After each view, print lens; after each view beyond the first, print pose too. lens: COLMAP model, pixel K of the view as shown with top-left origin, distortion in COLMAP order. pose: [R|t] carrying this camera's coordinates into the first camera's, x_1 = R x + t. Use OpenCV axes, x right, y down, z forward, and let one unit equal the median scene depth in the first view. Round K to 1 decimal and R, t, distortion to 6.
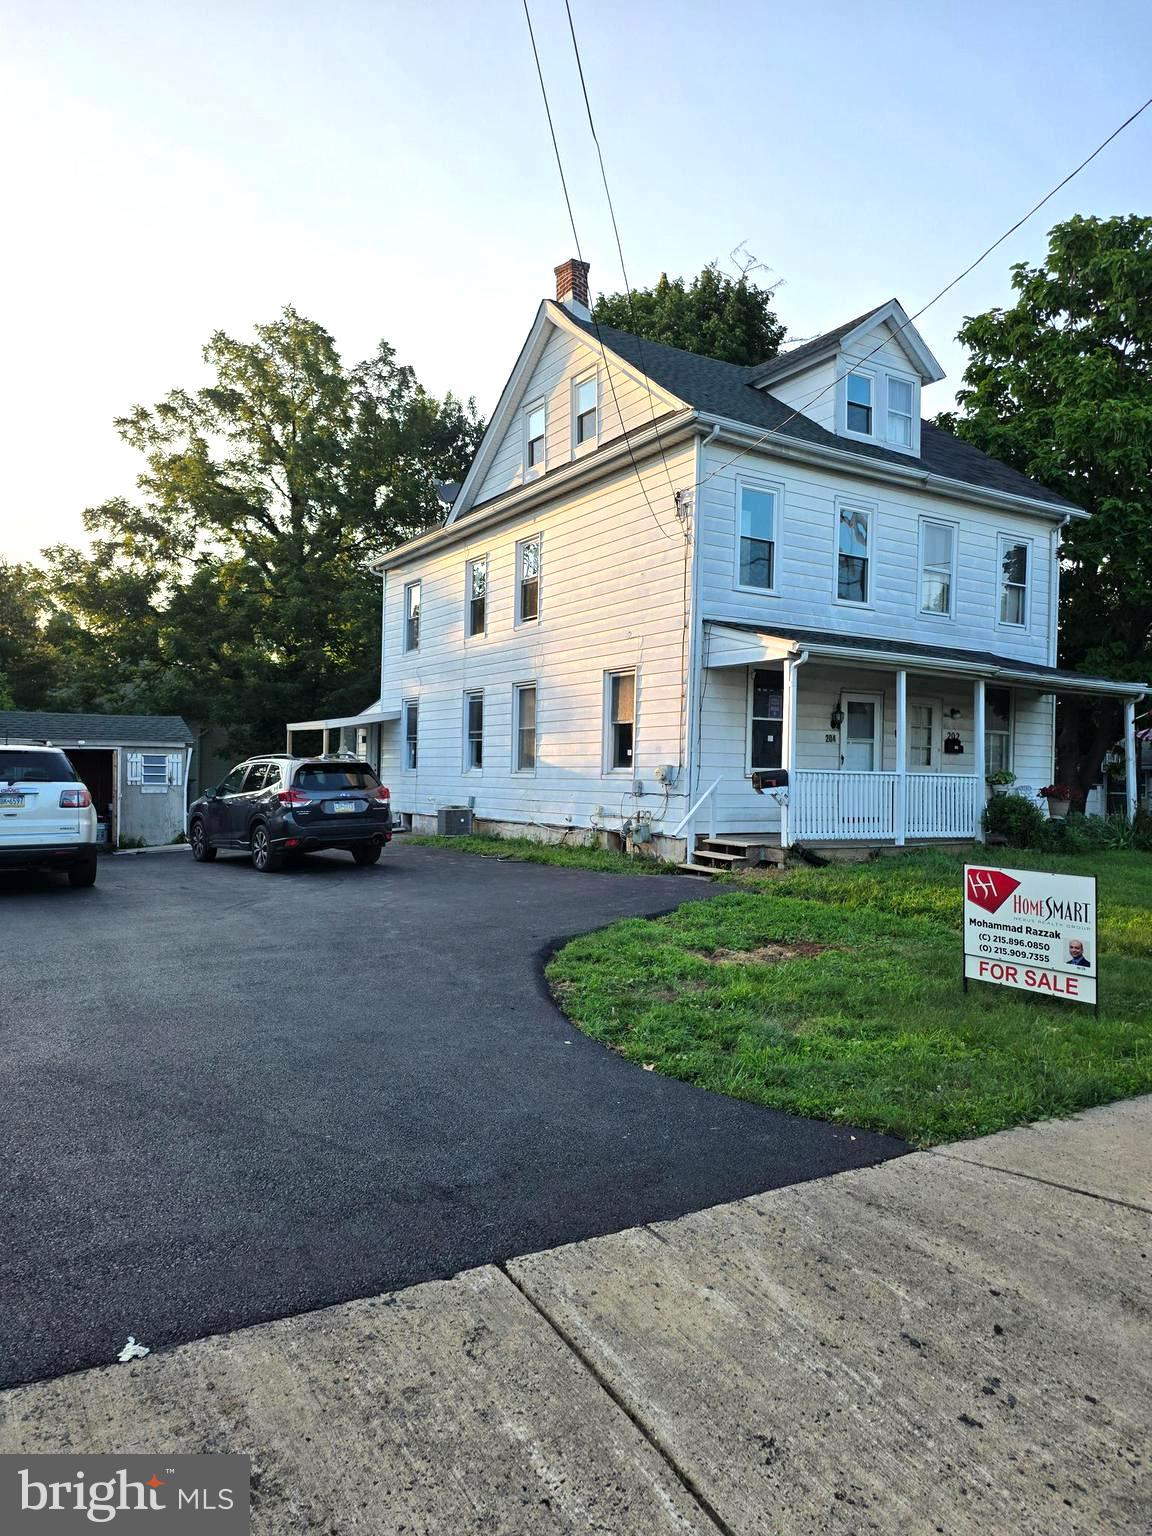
lens RADIAL K [[1041.3, 0, 576.0], [0, 1041.3, 768.0], [0, 0, 1]] dist [0.173896, -0.301744]
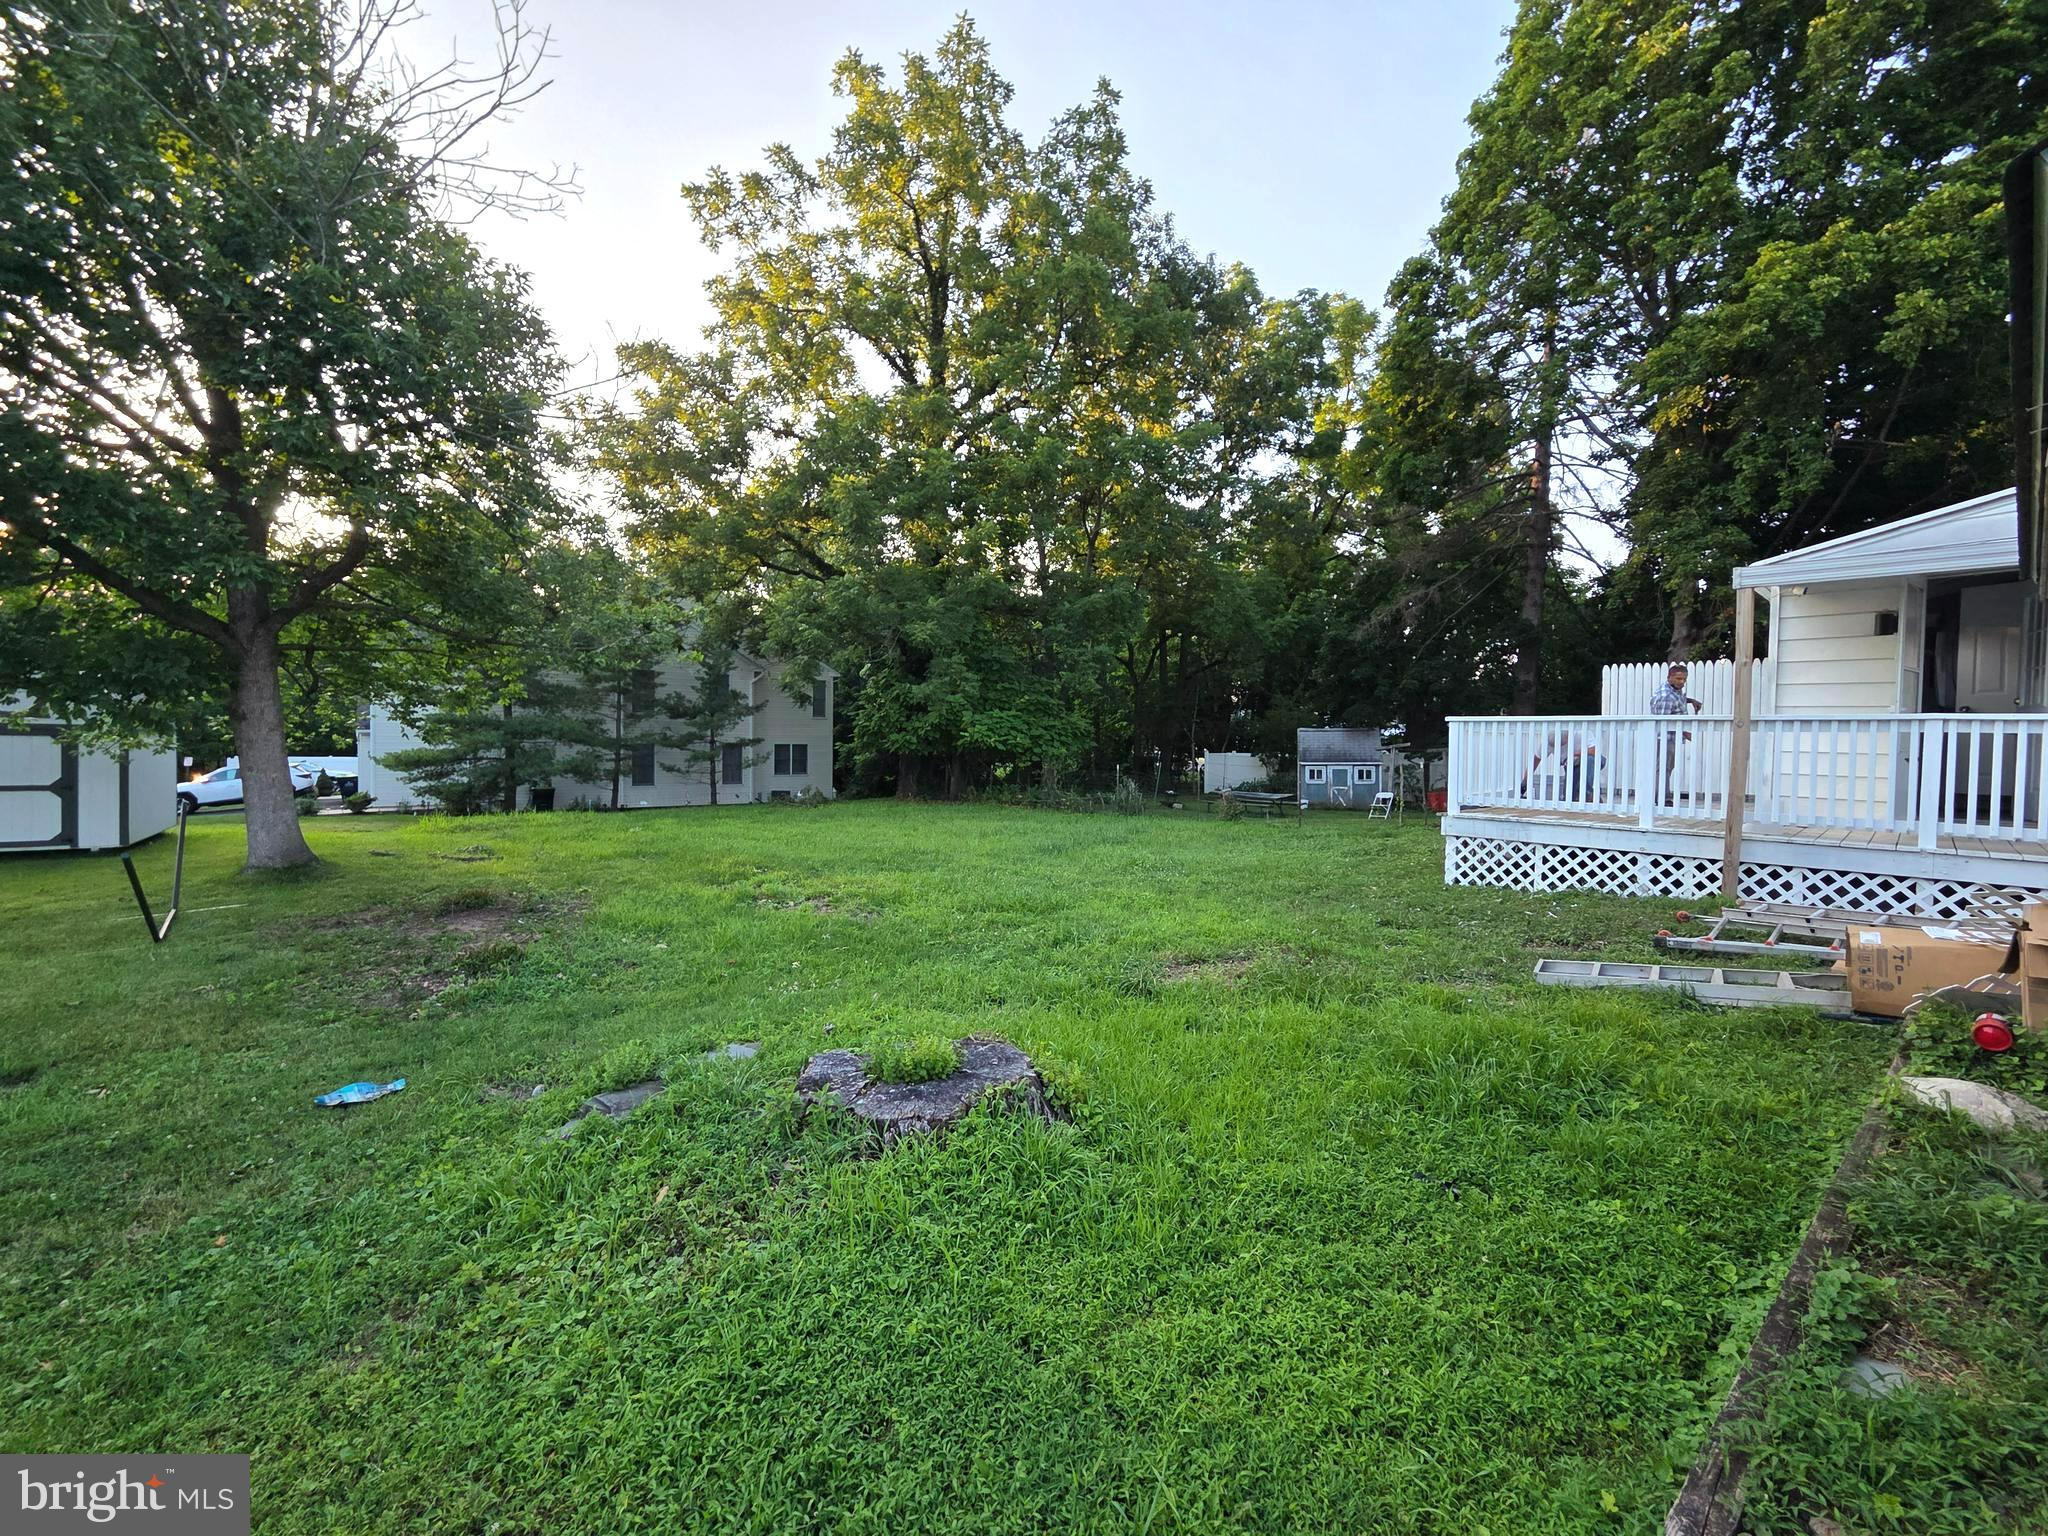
lens RADIAL K [[879.6, 0, 1024.0], [0, 879.6, 768.0], [0, 0, 1]] dist [0.008903, -0.000022]
pose [[0.993352, -0.003207, 0.115071, -0.489045], [-0.001996, 0.998981, 0.045078, 0.006277], [-0.115099, -0.045009, 0.992334, 0.719718]]
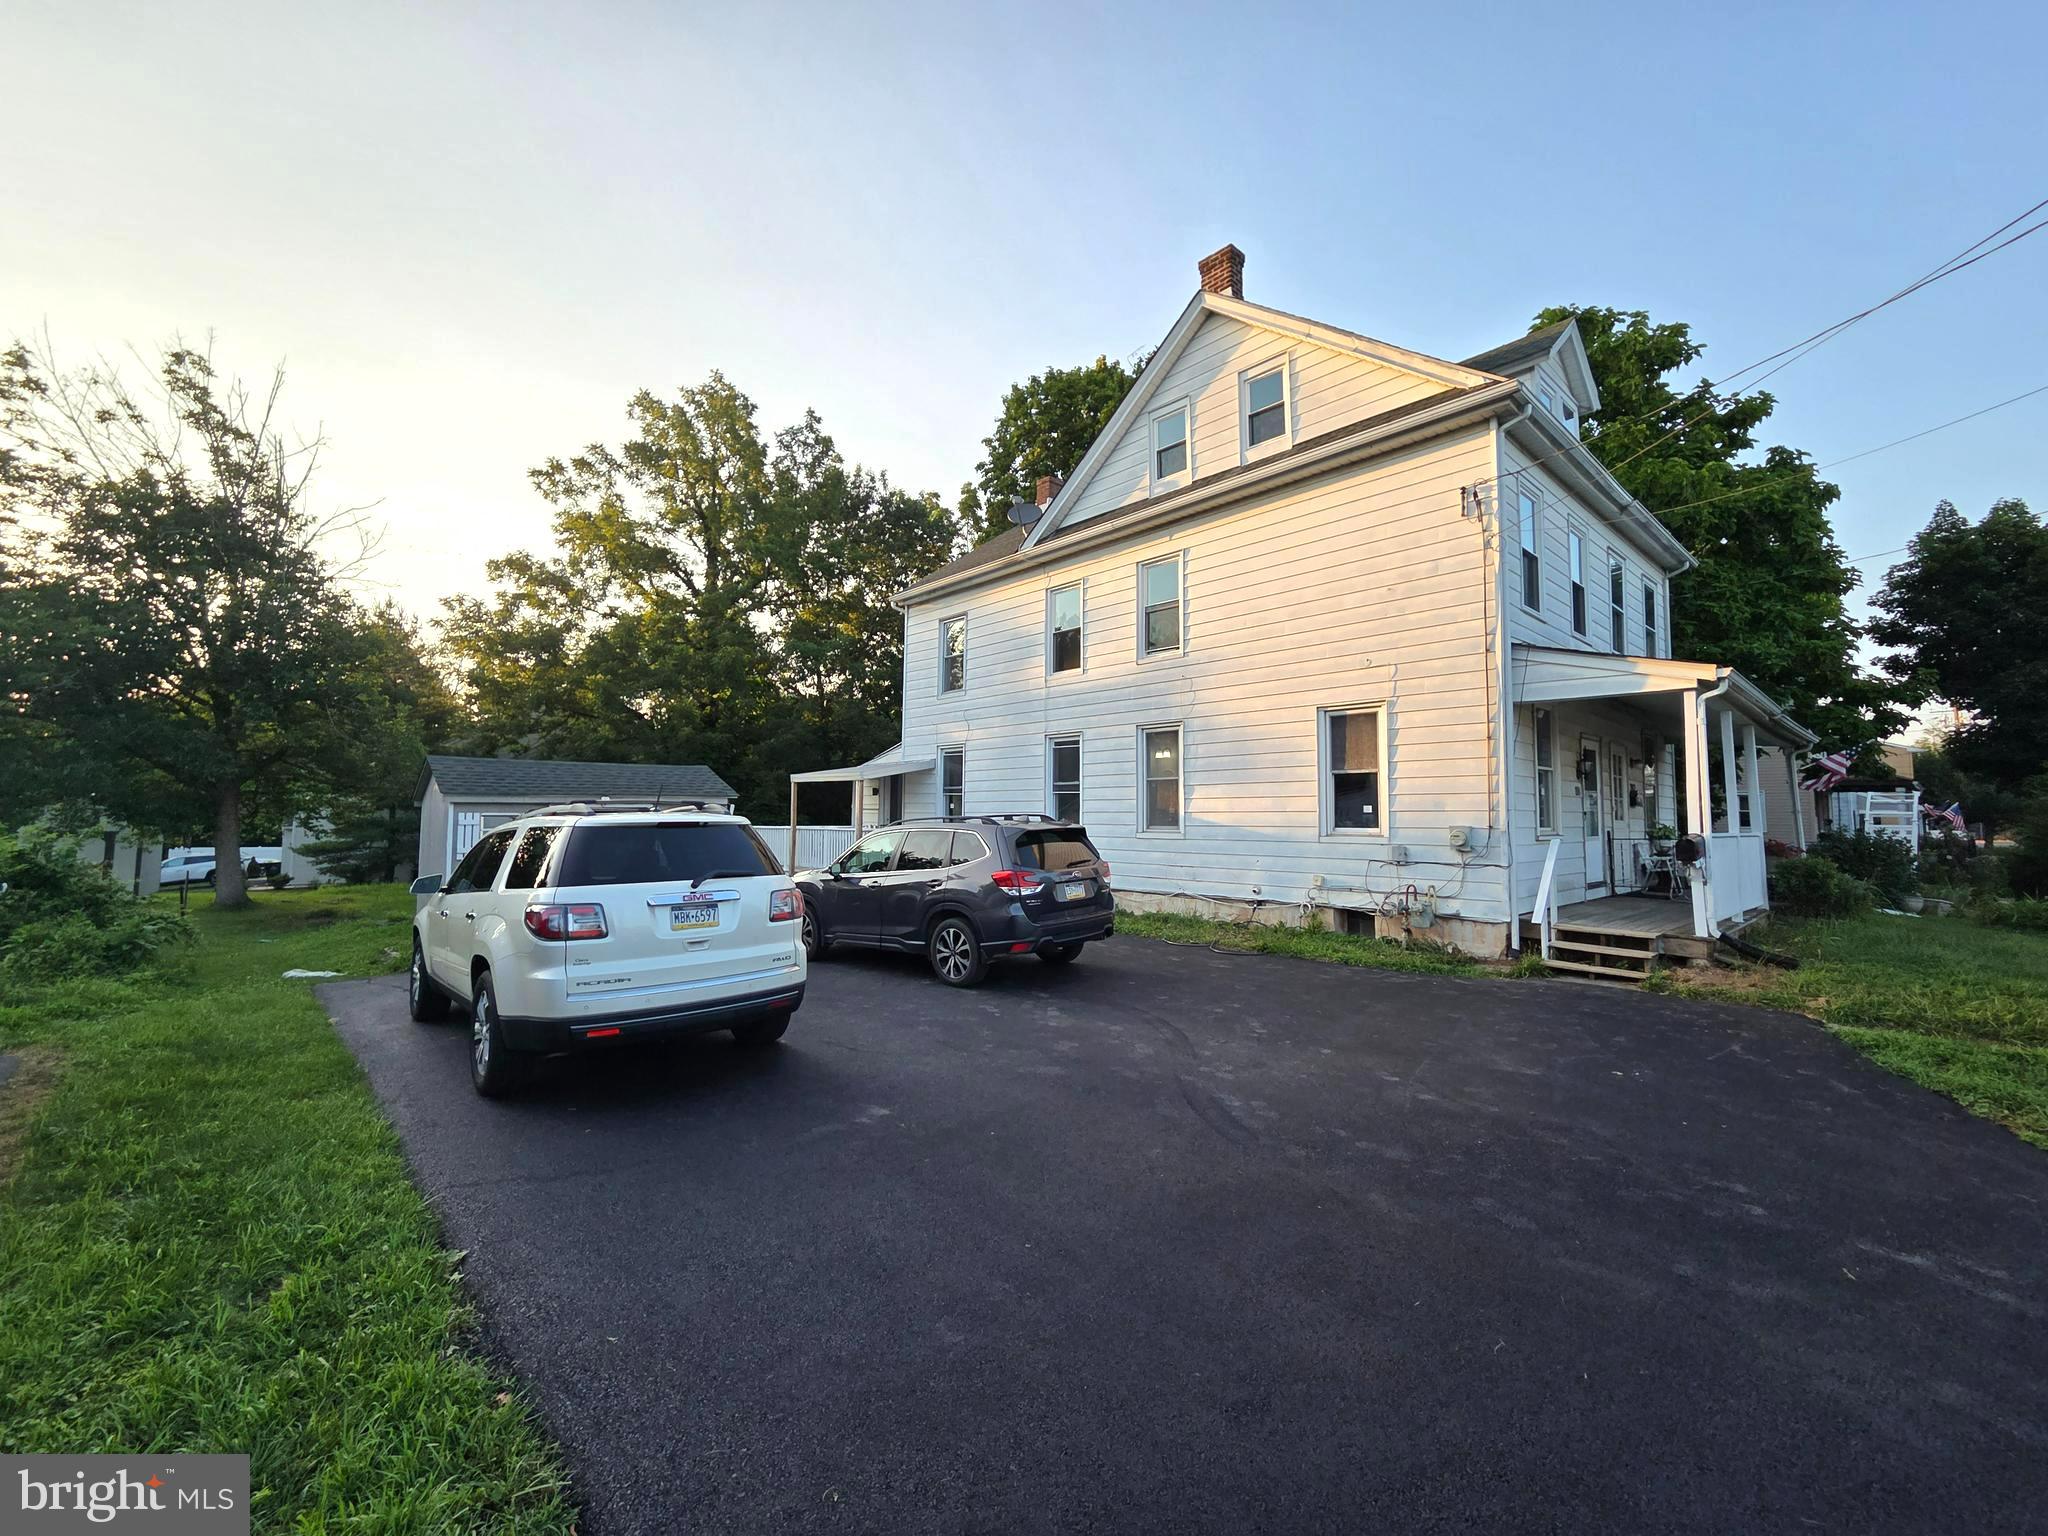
lens RADIAL K [[863.2, 0, 1024.0], [0, 863.2, 768.0], [0, 0, 1]] dist [-0.002446, -0.000422]
pose [[0.984639, 0.001593, 0.174596, -0.198085], [0.007113, 0.998762, -0.049228, -0.009765], [-0.174459, 0.049714, 0.983409, 0.239273]]
